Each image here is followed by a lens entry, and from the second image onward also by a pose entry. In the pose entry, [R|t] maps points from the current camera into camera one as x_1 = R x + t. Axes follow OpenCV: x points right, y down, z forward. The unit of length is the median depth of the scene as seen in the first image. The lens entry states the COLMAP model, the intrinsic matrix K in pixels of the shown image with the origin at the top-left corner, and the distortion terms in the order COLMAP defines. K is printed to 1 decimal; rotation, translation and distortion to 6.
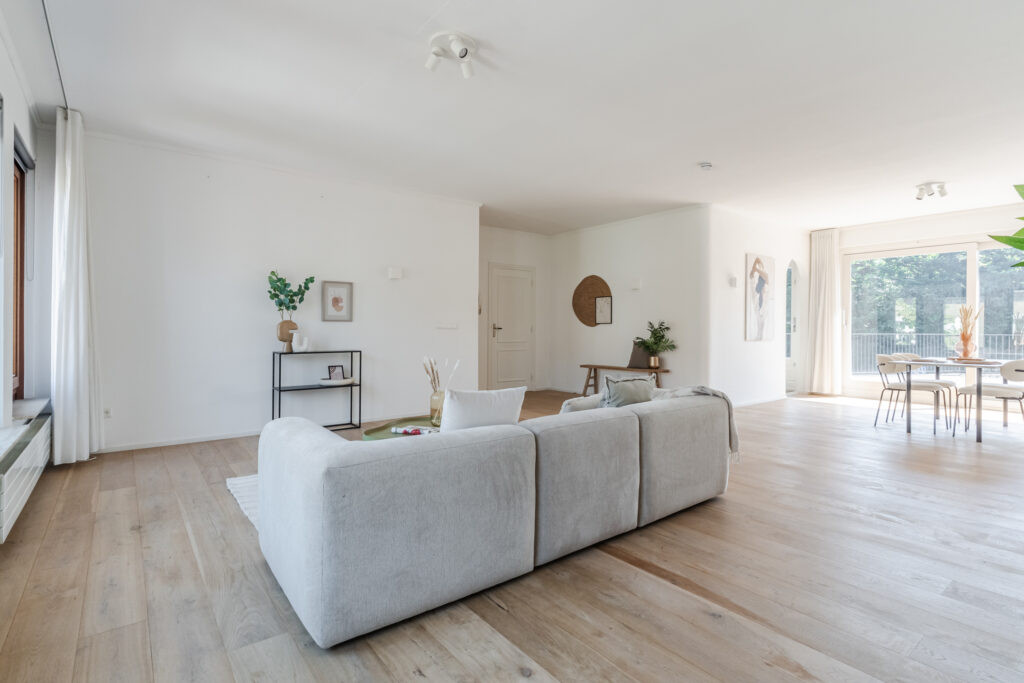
lens RADIAL K [[499.5, 0, 504.6], [0, 499.5, 328.5], [0, 0, 1]] dist [0.003406, -0.001635]
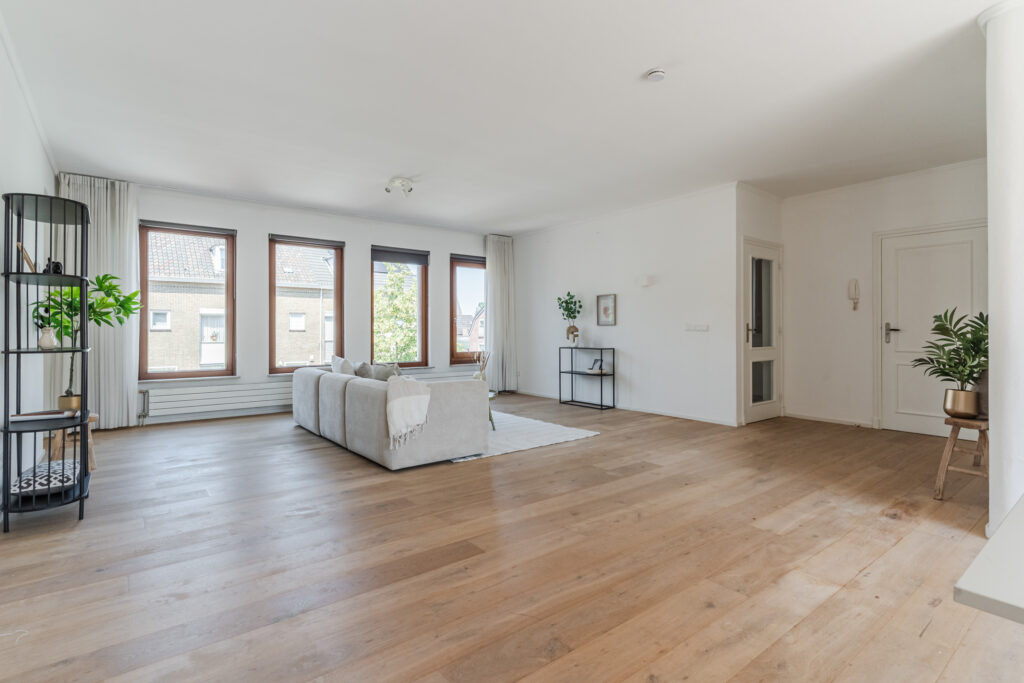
lens RADIAL K [[499.5, 0, 512.5], [0, 499.5, 331.5], [0, 0, 1]] dist [0.003406, -0.001635]
pose [[0.014723, -0.001412, -0.999891, 0.744419], [0.003074, 0.999994, -0.001367, 0.001586], [0.999887, -0.003053, 0.014727, 0.580851]]
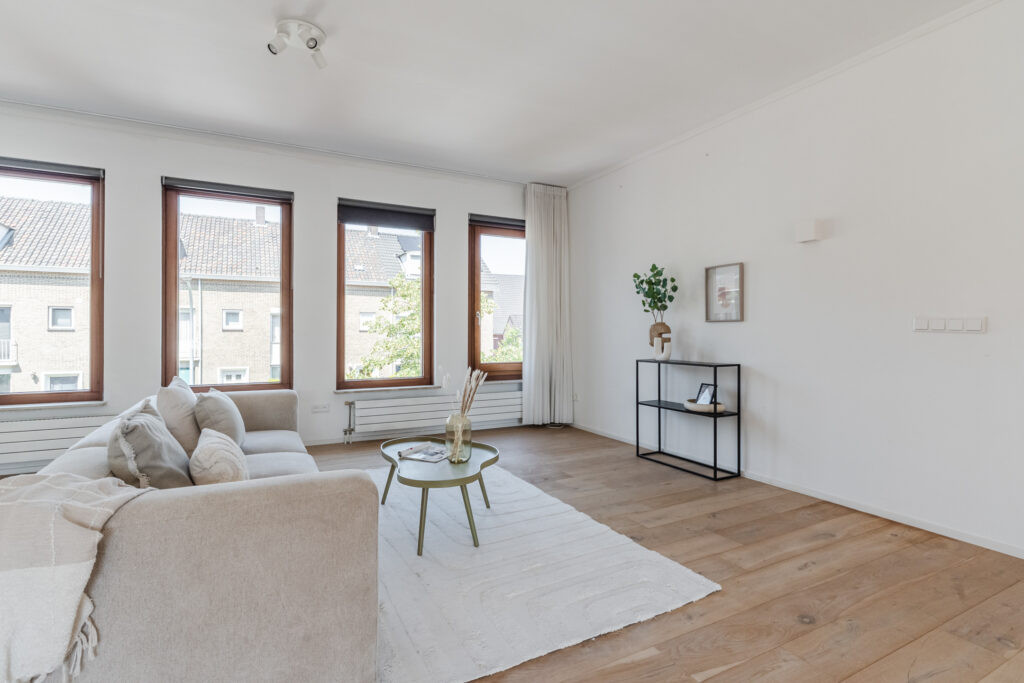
lens RADIAL K [[499.5, 0, 516.0], [0, 499.5, 330.3], [0, 0, 1]] dist [0.003406, -0.001635]
pose [[-0.162556, -0.006317, -0.986679, 0.316307], [-0.000045, 0.999980, -0.006395, 0.001596], [0.986699, -0.000995, -0.162553, 0.649439]]
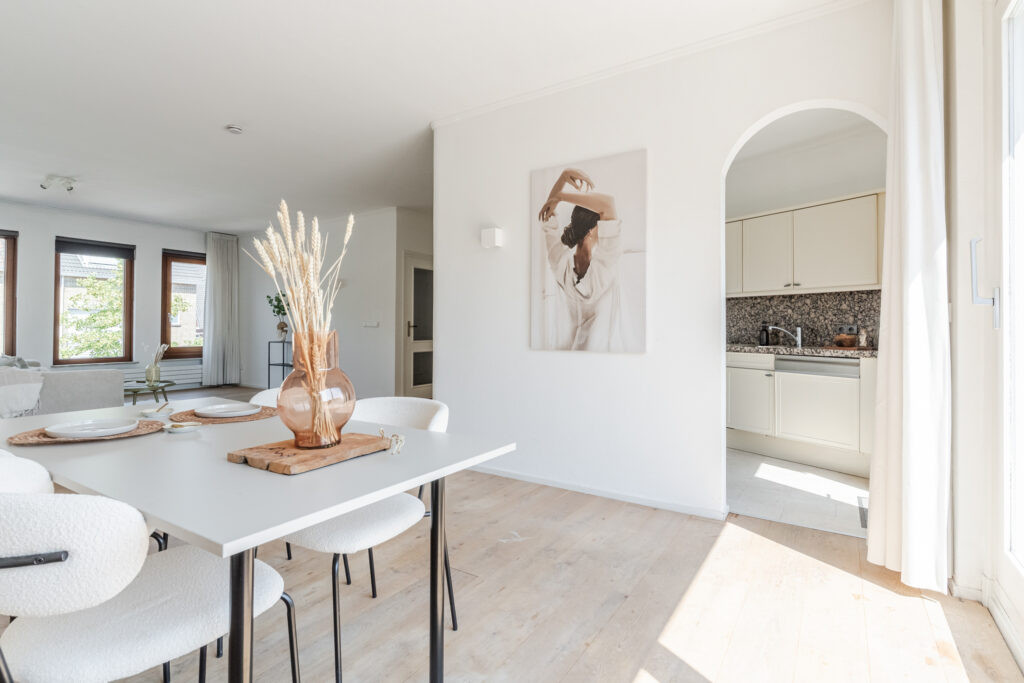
lens RADIAL K [[499.5, 0, 509.0], [0, 499.5, 321.4], [0, 0, 1]] dist [0.003406, -0.001635]
pose [[0.334136, -0.014509, -0.942413, 0.955697], [-0.001691, 0.999871, -0.015994, 0.004867], [0.942524, 0.006938, 0.334068, 0.831704]]
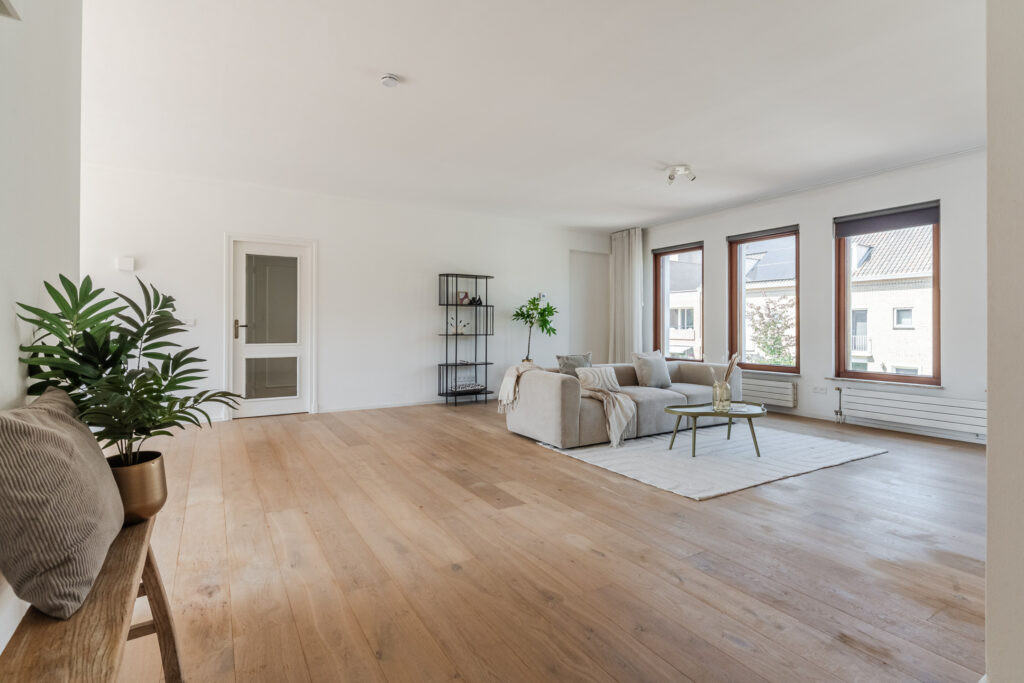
lens RADIAL K [[499.5, 0, 508.1], [0, 499.5, 322.8], [0, 0, 1]] dist [0.003406, -0.001635]
pose [[-0.993585, -0.006258, 0.112910, 0.121160], [-0.007558, 0.999910, -0.011084, 0.002511], [-0.112831, -0.011866, -0.993543, 1.181215]]
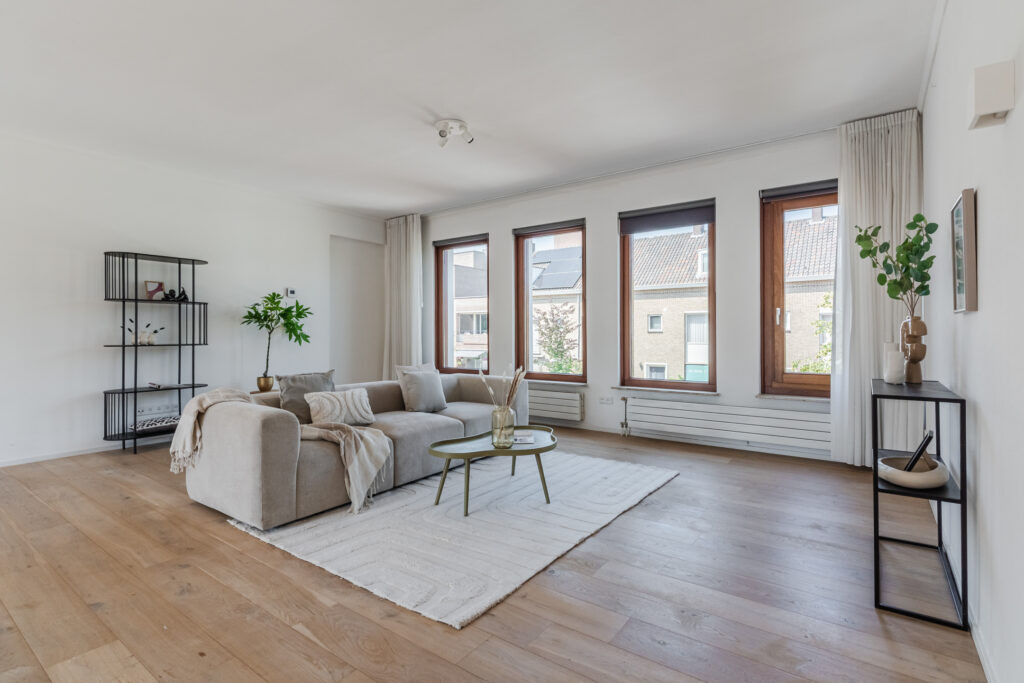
lens RADIAL K [[499.5, 0, 510.8], [0, 499.5, 325.3], [0, 0, 1]] dist [0.003406, -0.001635]
pose [[-0.959449, -0.006082, -0.281817, 0.050779], [-0.000943, 0.999831, -0.018367, 0.001152], [0.281881, -0.017357, -0.959292, 0.979133]]
